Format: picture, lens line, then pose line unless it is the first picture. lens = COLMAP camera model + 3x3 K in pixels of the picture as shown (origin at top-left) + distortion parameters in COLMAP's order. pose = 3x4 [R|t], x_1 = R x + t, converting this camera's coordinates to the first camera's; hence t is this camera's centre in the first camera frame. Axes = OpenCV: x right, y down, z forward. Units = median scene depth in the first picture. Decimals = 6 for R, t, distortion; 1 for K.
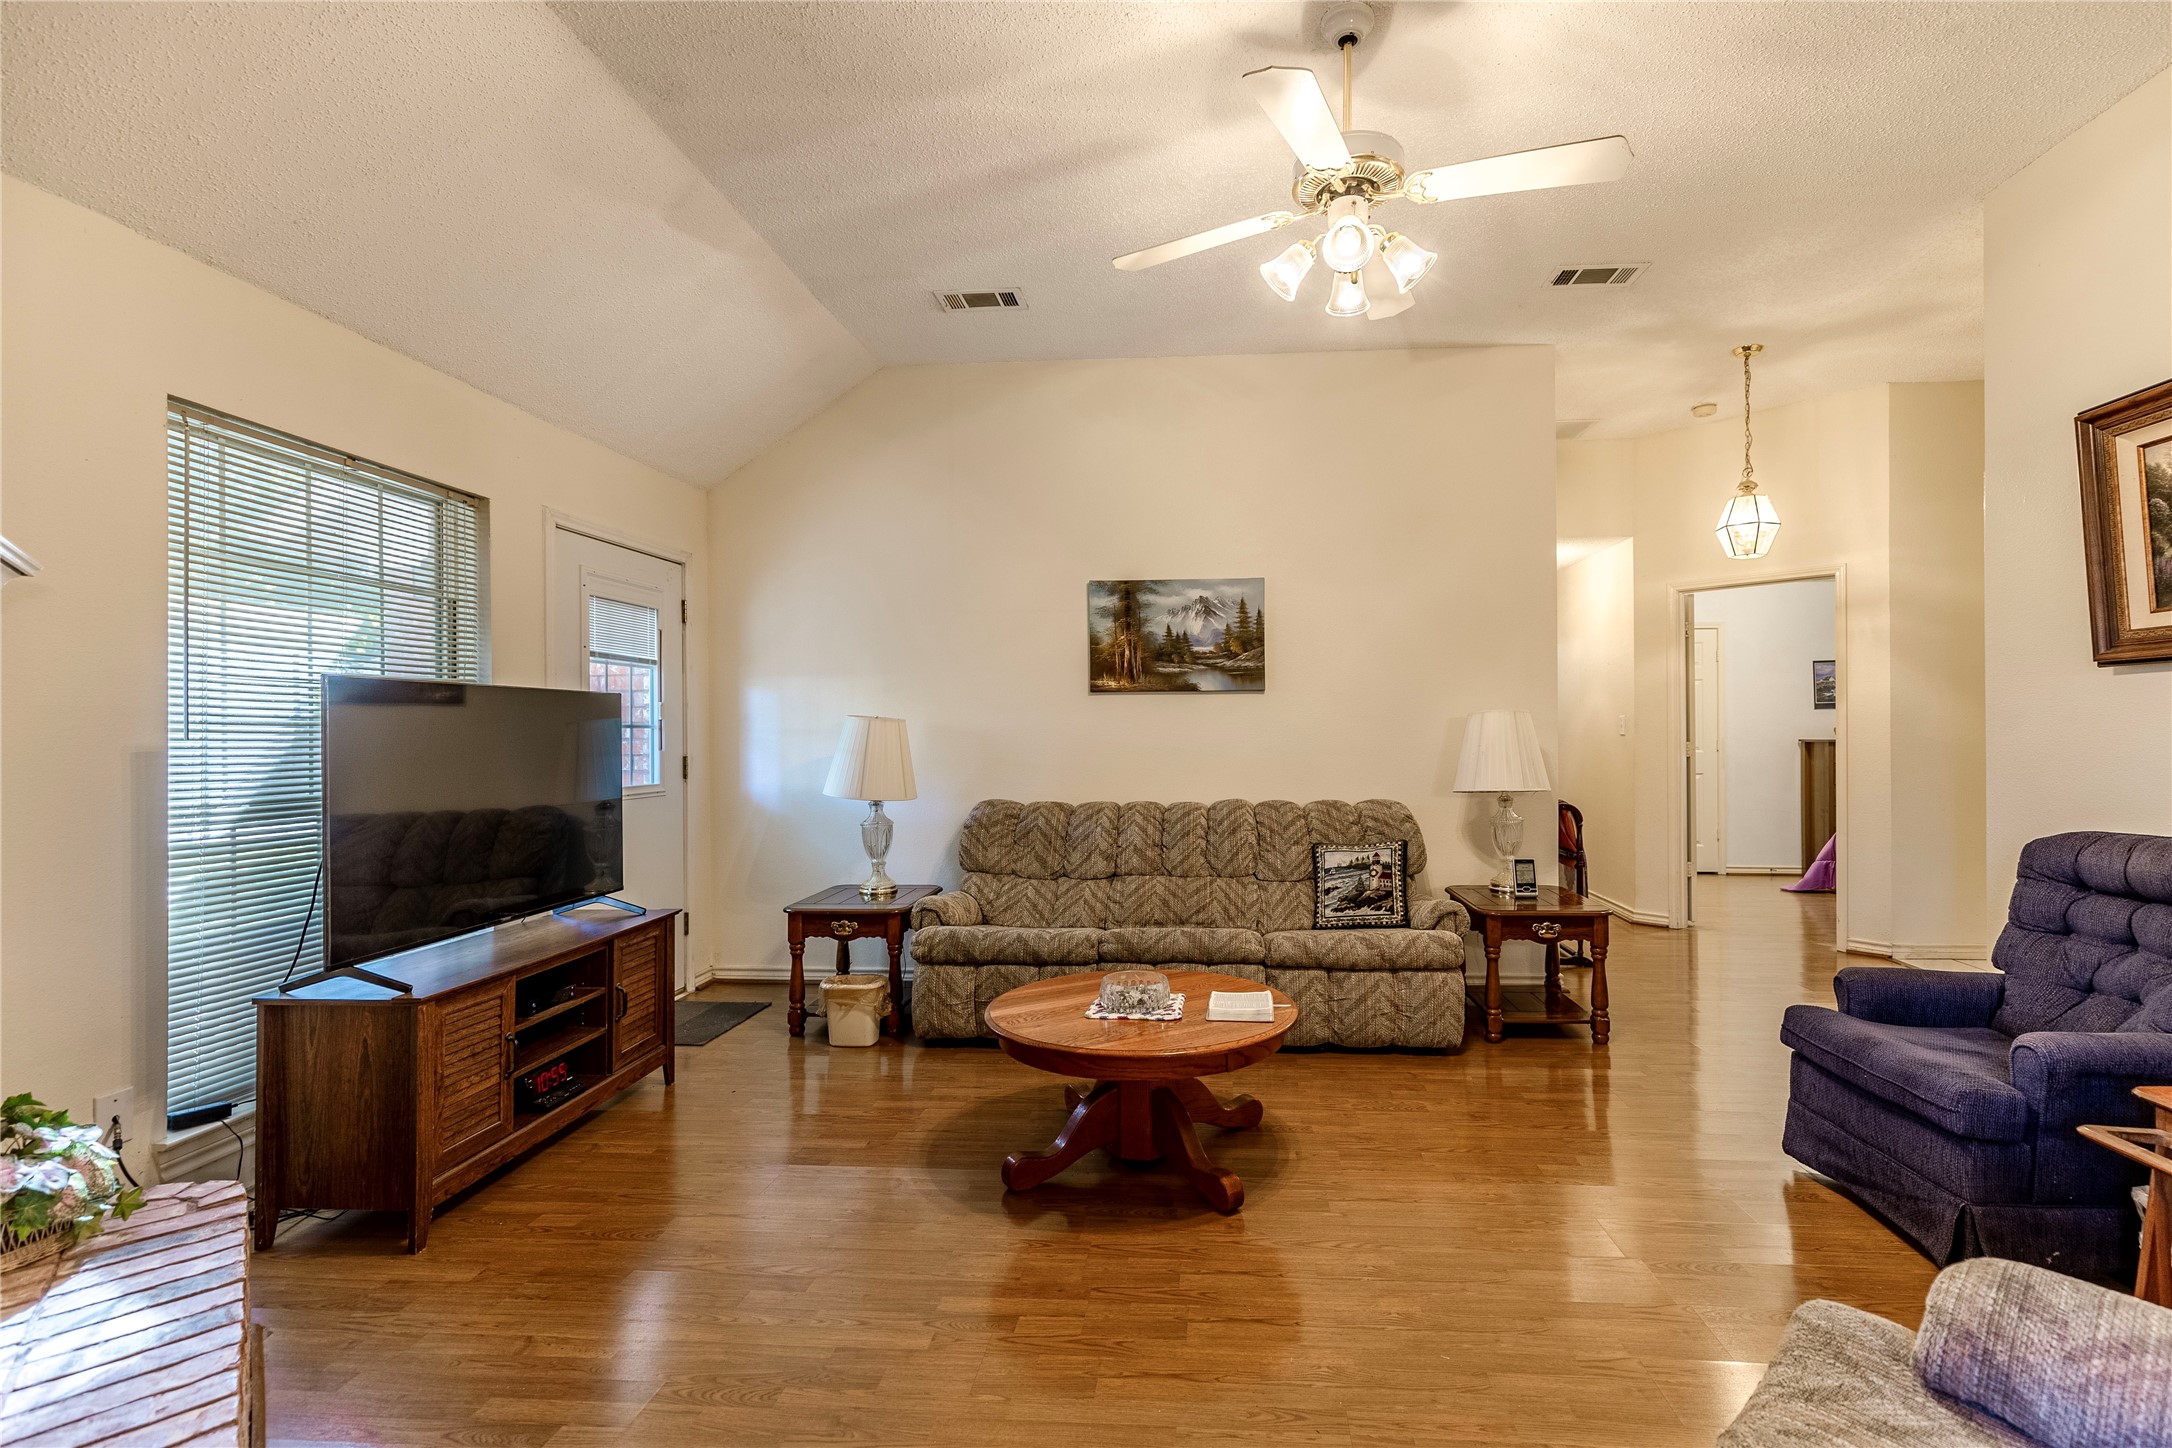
lens RADIAL K [[985.1, 0, 1155.1], [0, 985.1, 731.1], [0, 0, 1]] dist [0.008108, -0.002330]
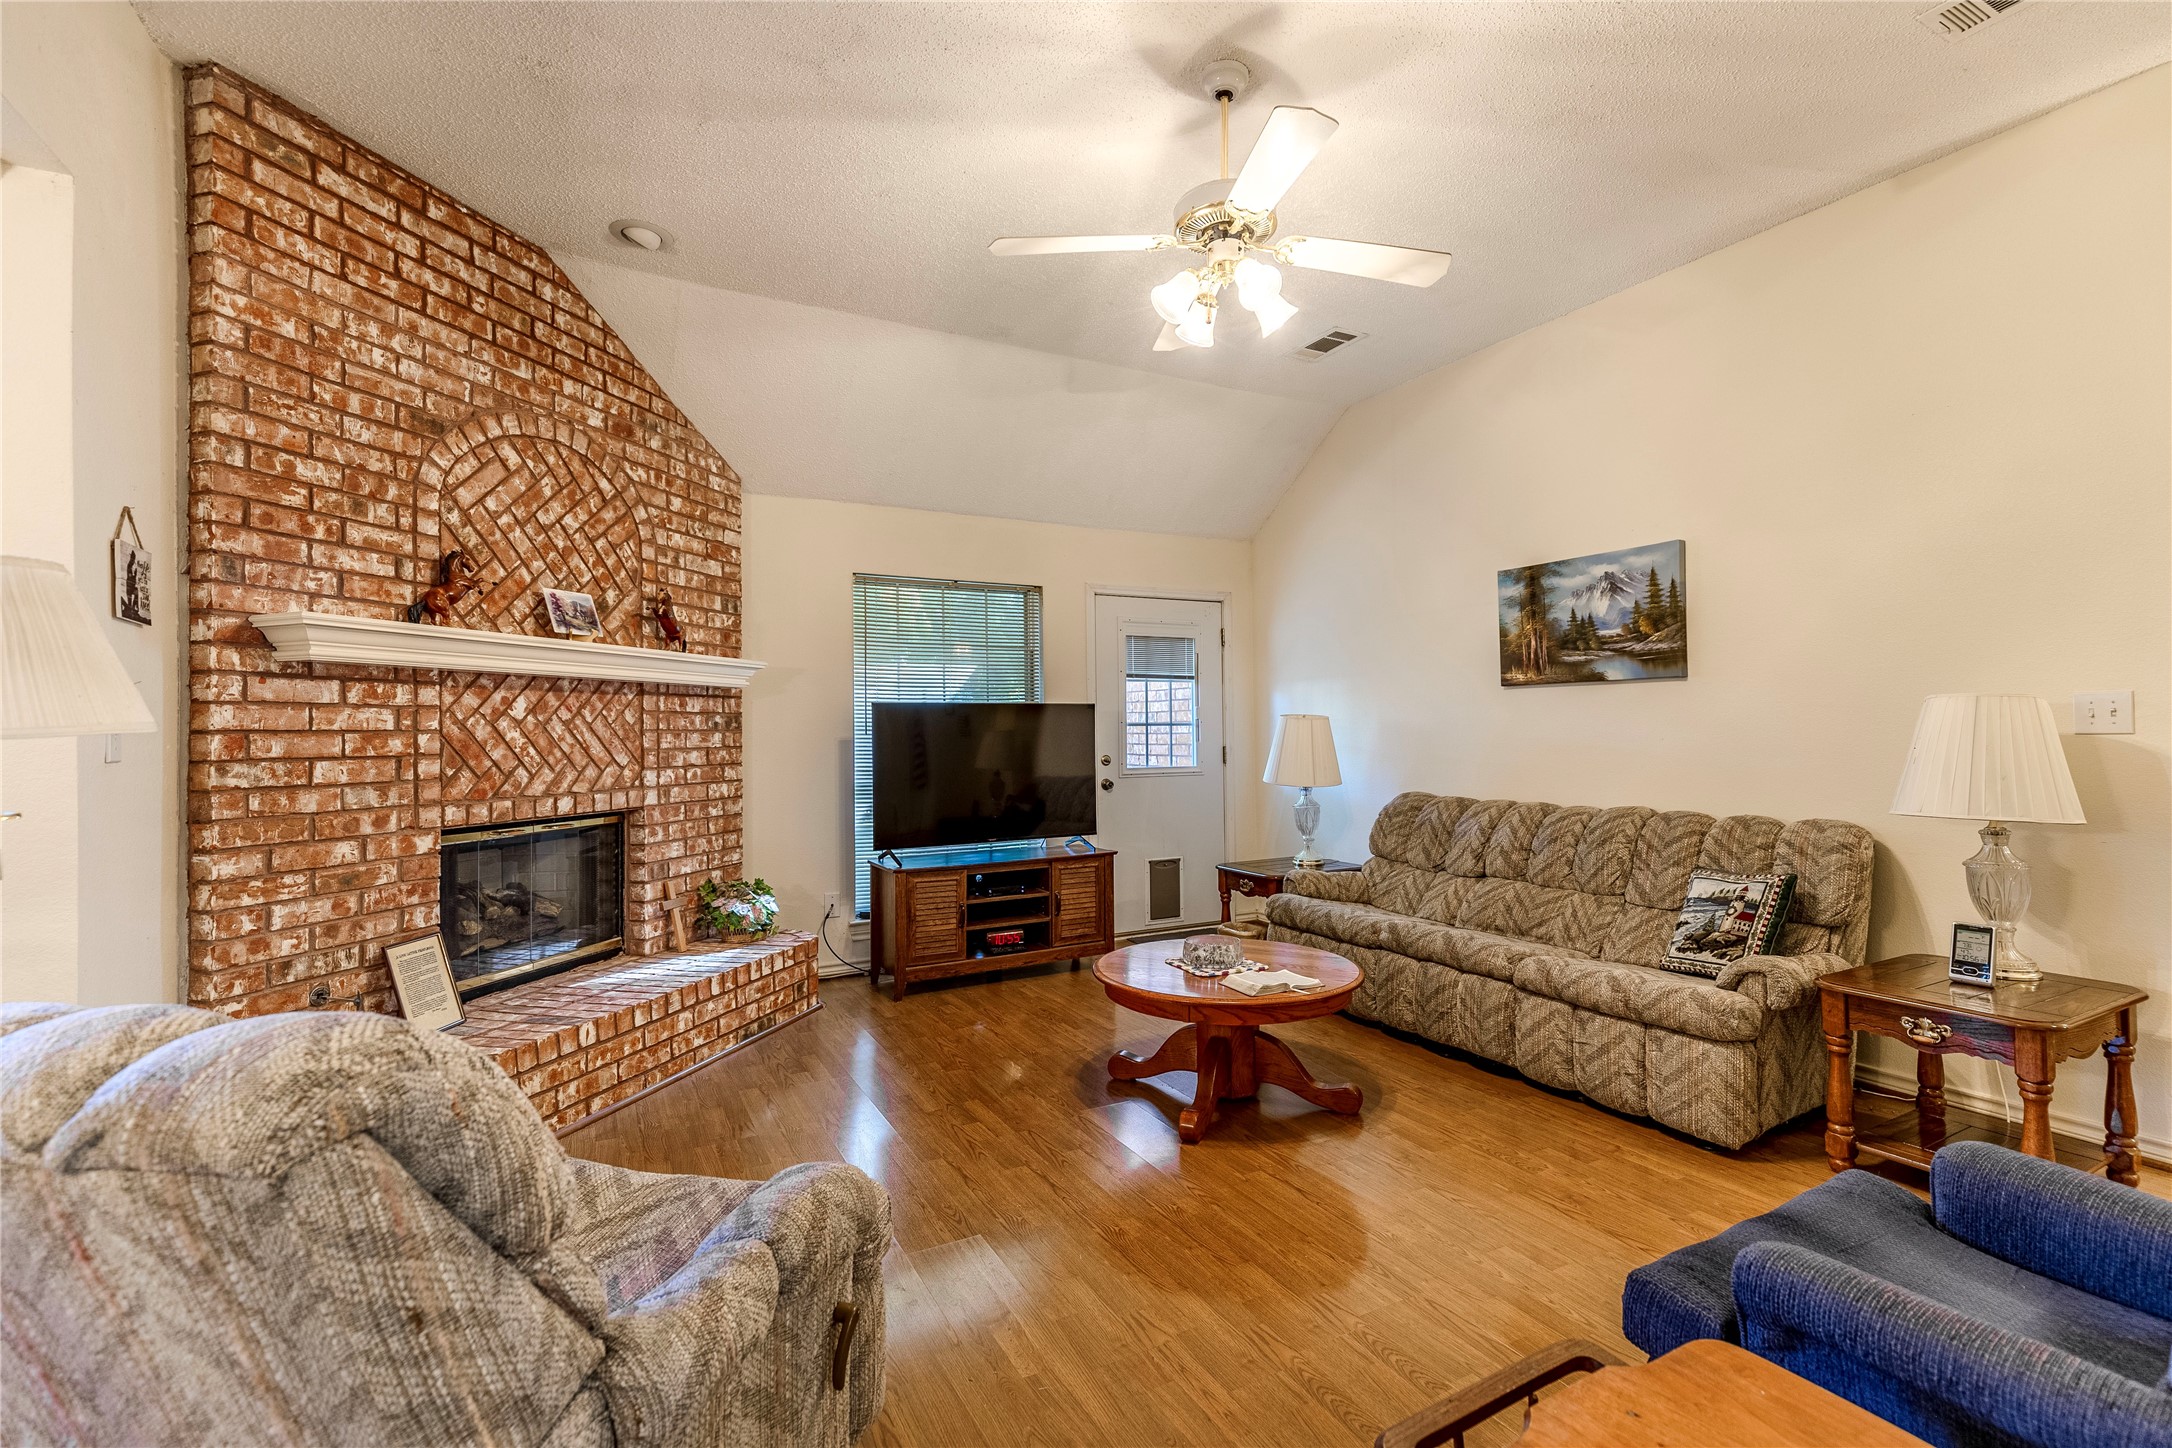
lens RADIAL K [[985.1, 0, 1122.1], [0, 985.1, 726.9], [0, 0, 1]] dist [0.008108, -0.002330]
pose [[0.544145, -0.002323, -0.838988, 0.576863], [0.005088, 0.999987, 0.000531, -0.002390], [0.838976, -0.004558, 0.544150, 0.172034]]
